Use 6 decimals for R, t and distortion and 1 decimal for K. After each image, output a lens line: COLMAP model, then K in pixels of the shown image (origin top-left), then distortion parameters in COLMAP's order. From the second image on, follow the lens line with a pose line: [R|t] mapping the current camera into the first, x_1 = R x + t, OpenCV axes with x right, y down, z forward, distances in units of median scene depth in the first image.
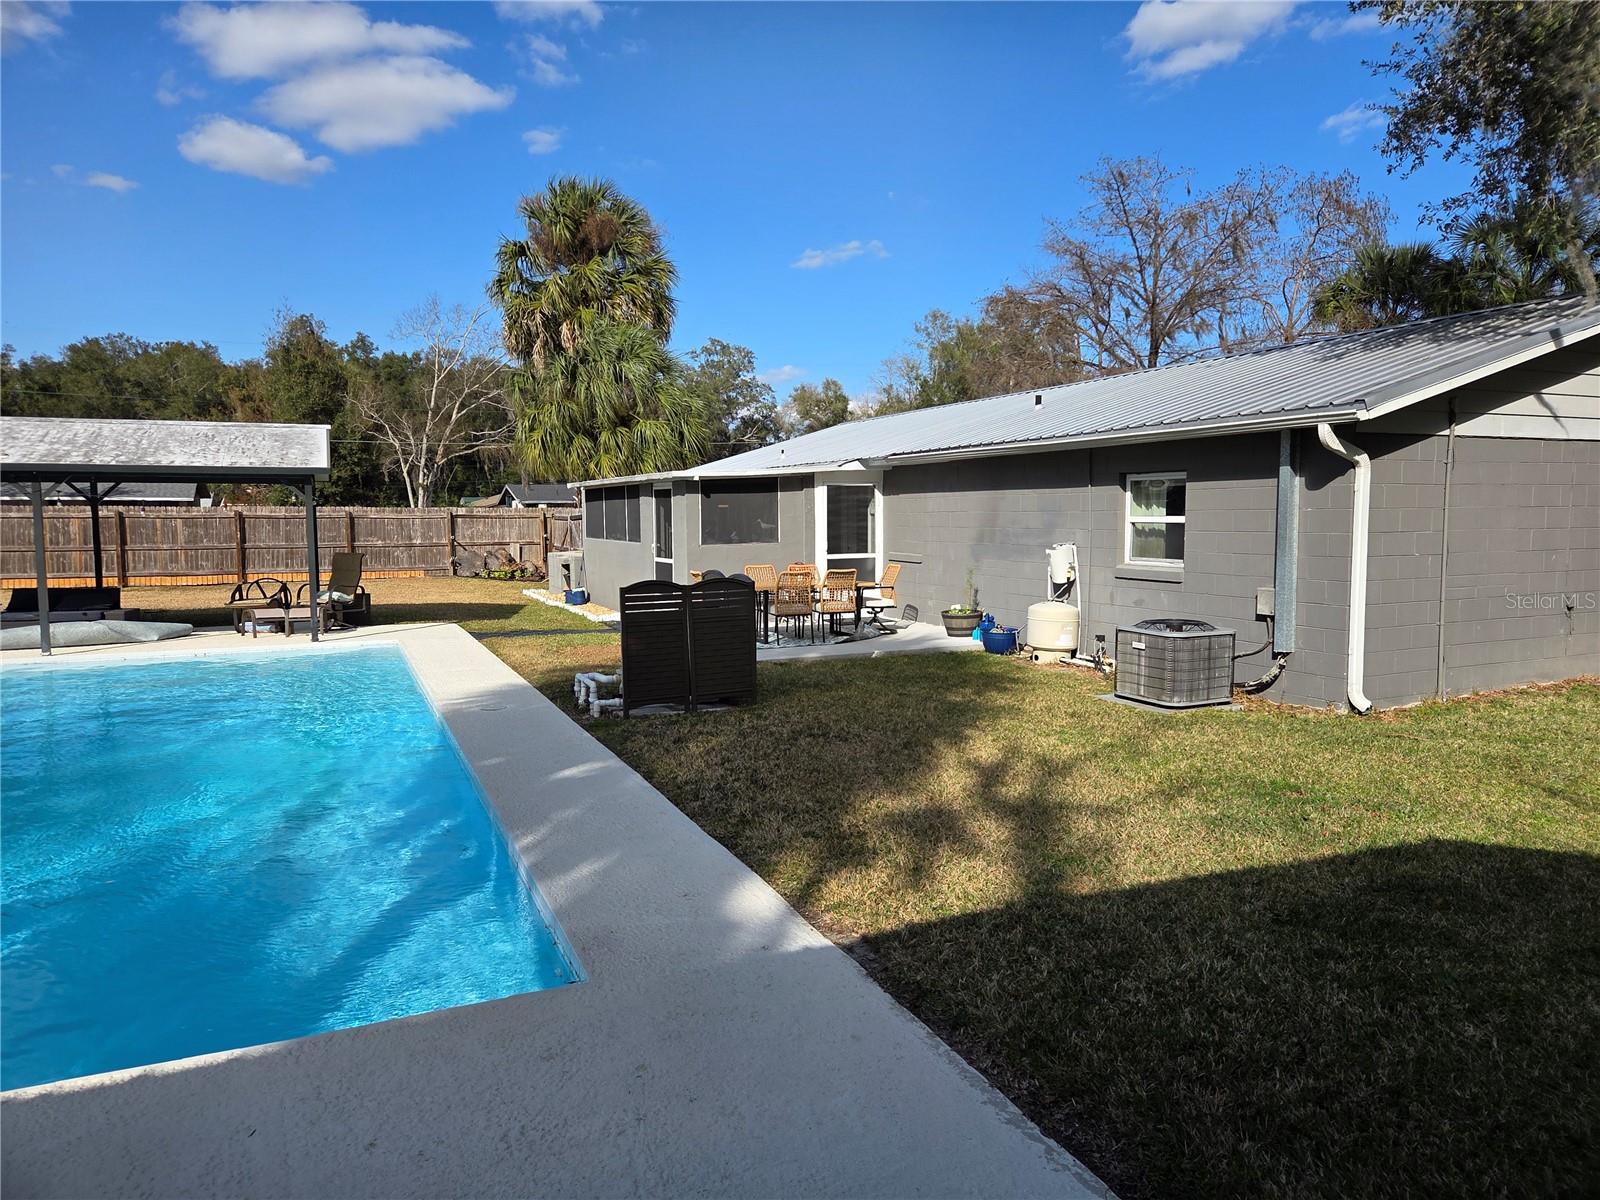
lens RADIAL K [[1083.9, 0, 800.0], [0, 1083.9, 600.0], [0, 0, 1]] dist [0.144941, -0.123435]
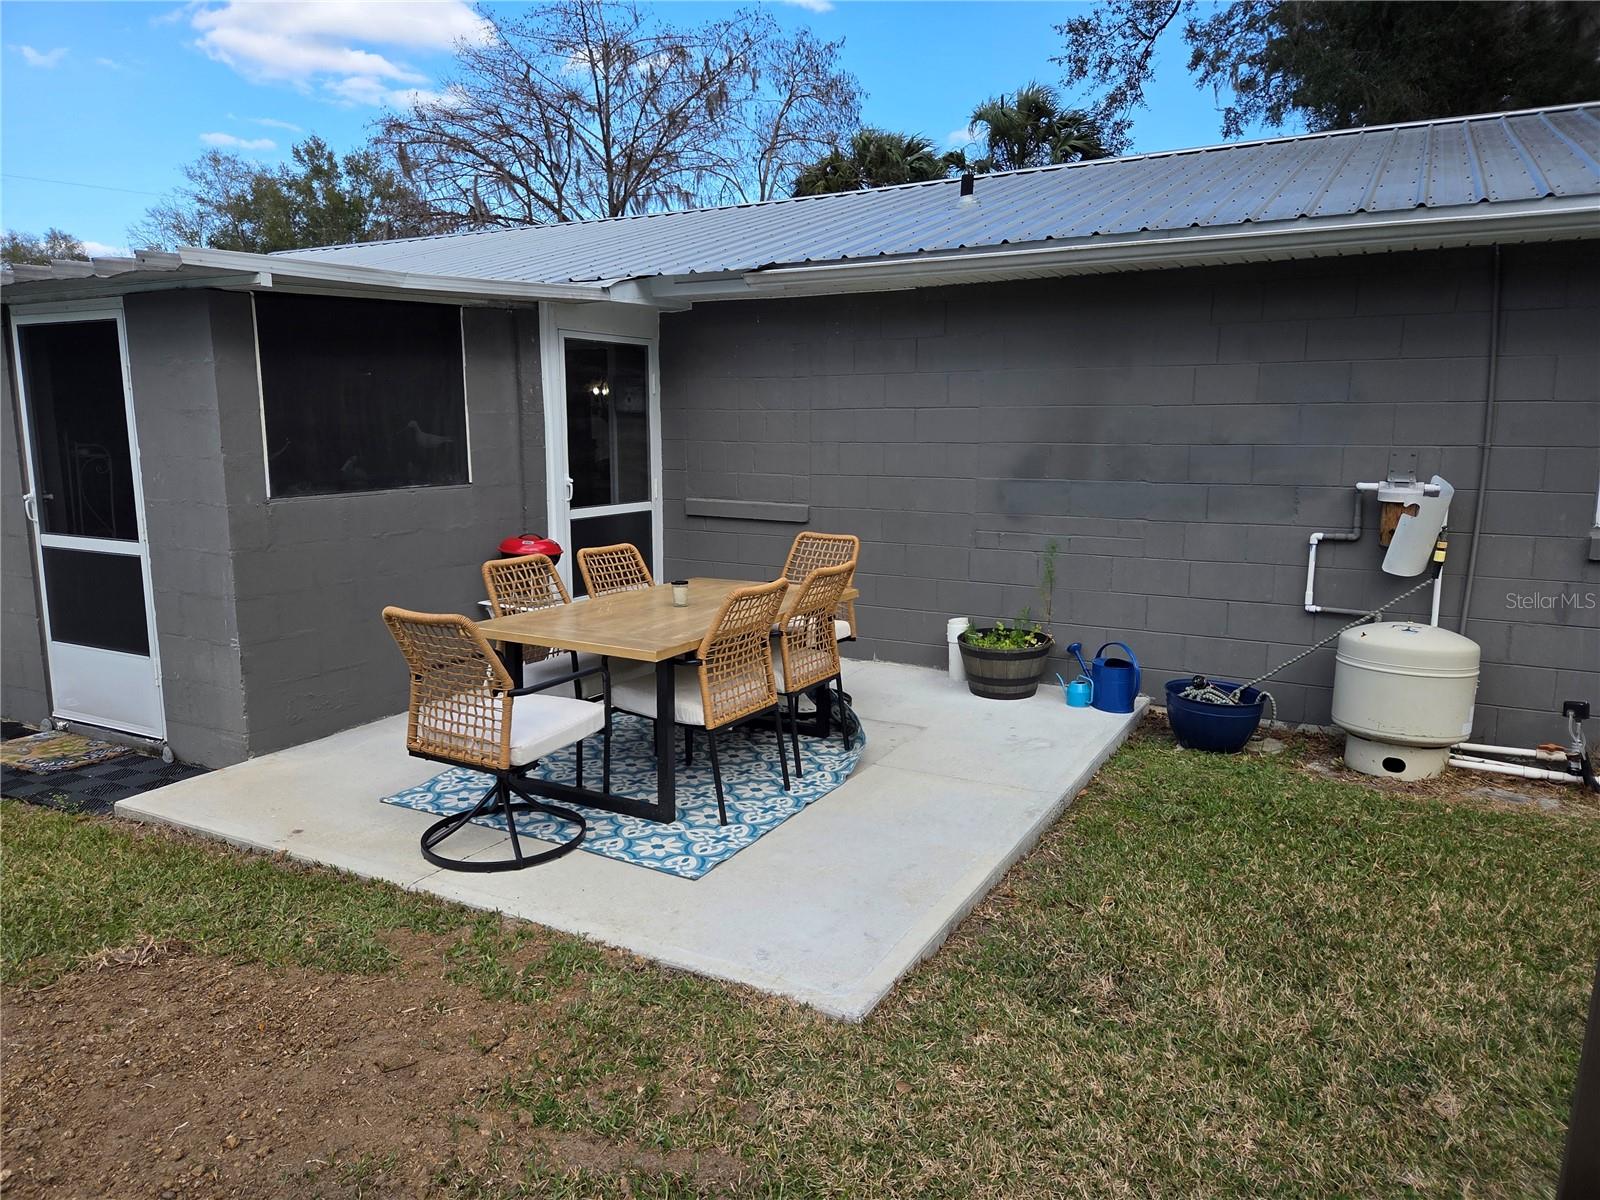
lens RADIAL K [[1075.3, 0, 797.7], [0, 1075.3, 600.6], [0, 0, 1]] dist [0.081798, -0.071719]
pose [[0.802323, -0.090146, 0.590044, -0.246517], [0.042001, 0.994606, 0.094844, -0.067911], [-0.595411, -0.051313, 0.801781, 0.974428]]
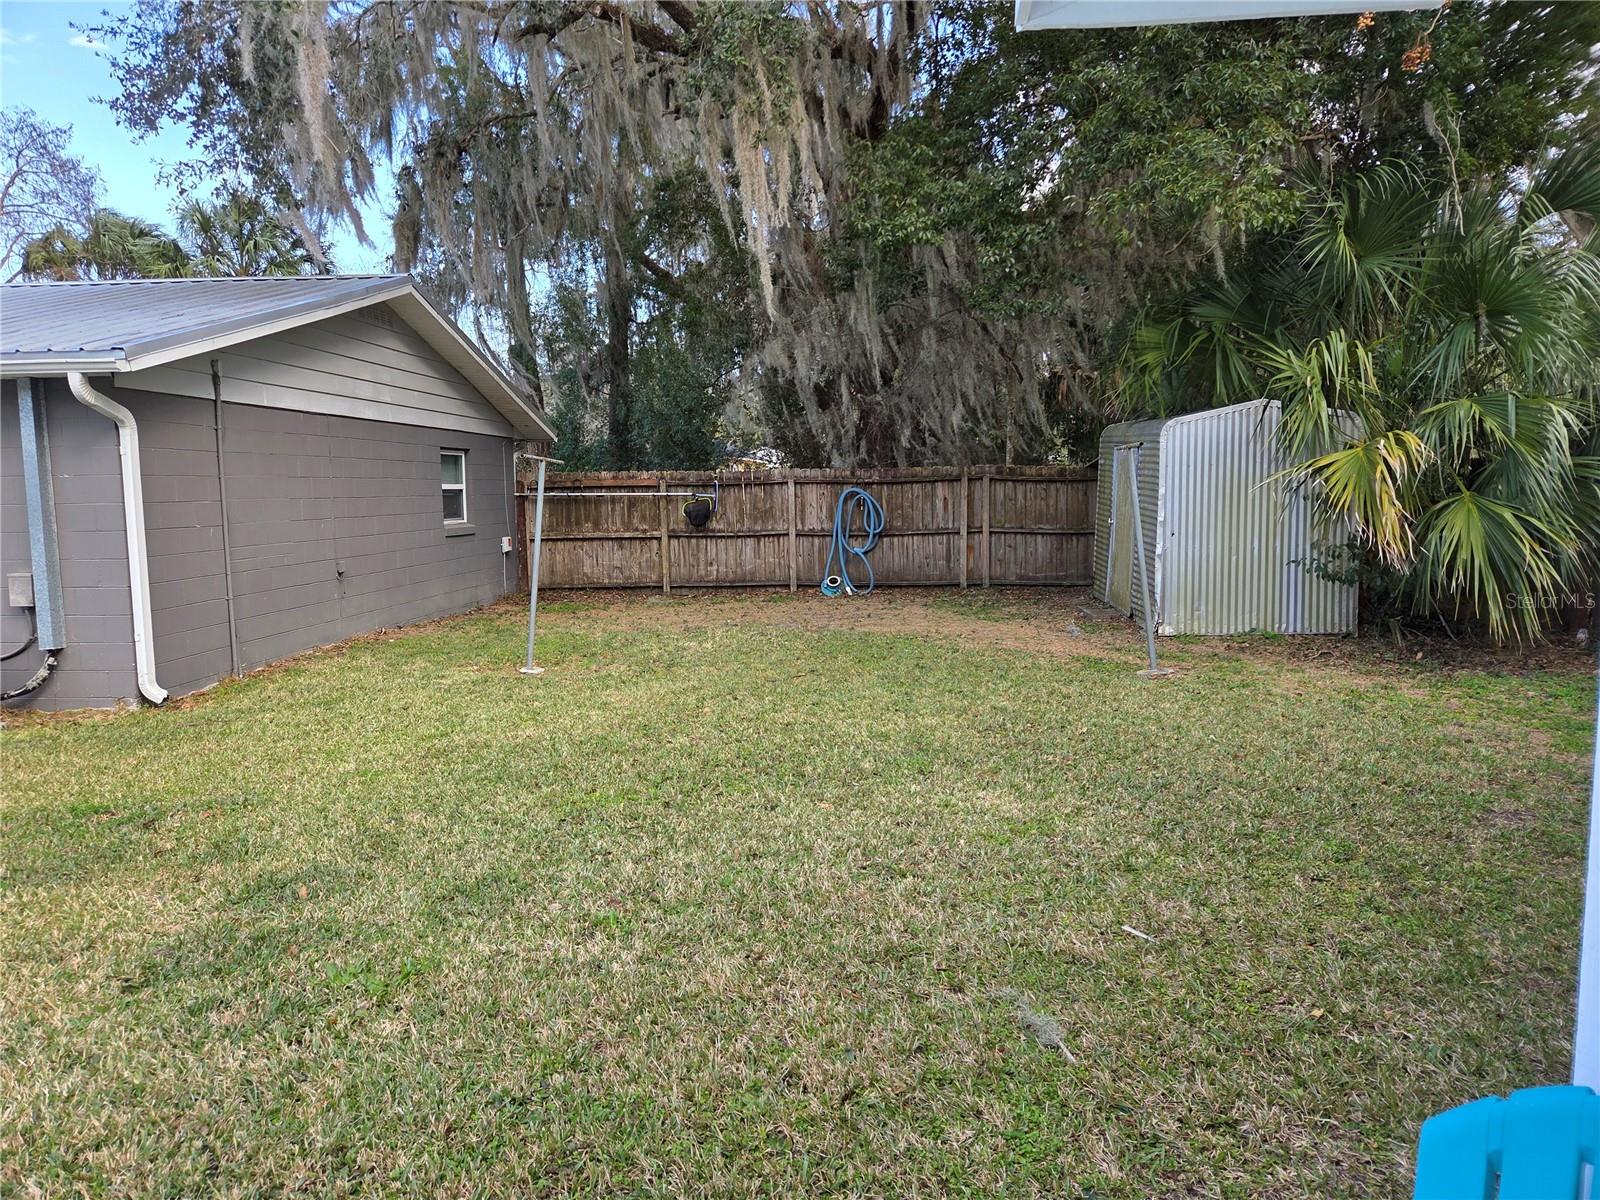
lens RADIAL K [[1065.7, 0, 788.8], [0, 1065.7, 593.1], [0, 0, 1]] dist [0.084623, -0.069989]
pose [[0.504064, -0.084372, 0.859535, 0.019707], [0.081454, 0.995425, 0.049943, 0.009947], [-0.859817, 0.044838, 0.508630, 0.119843]]
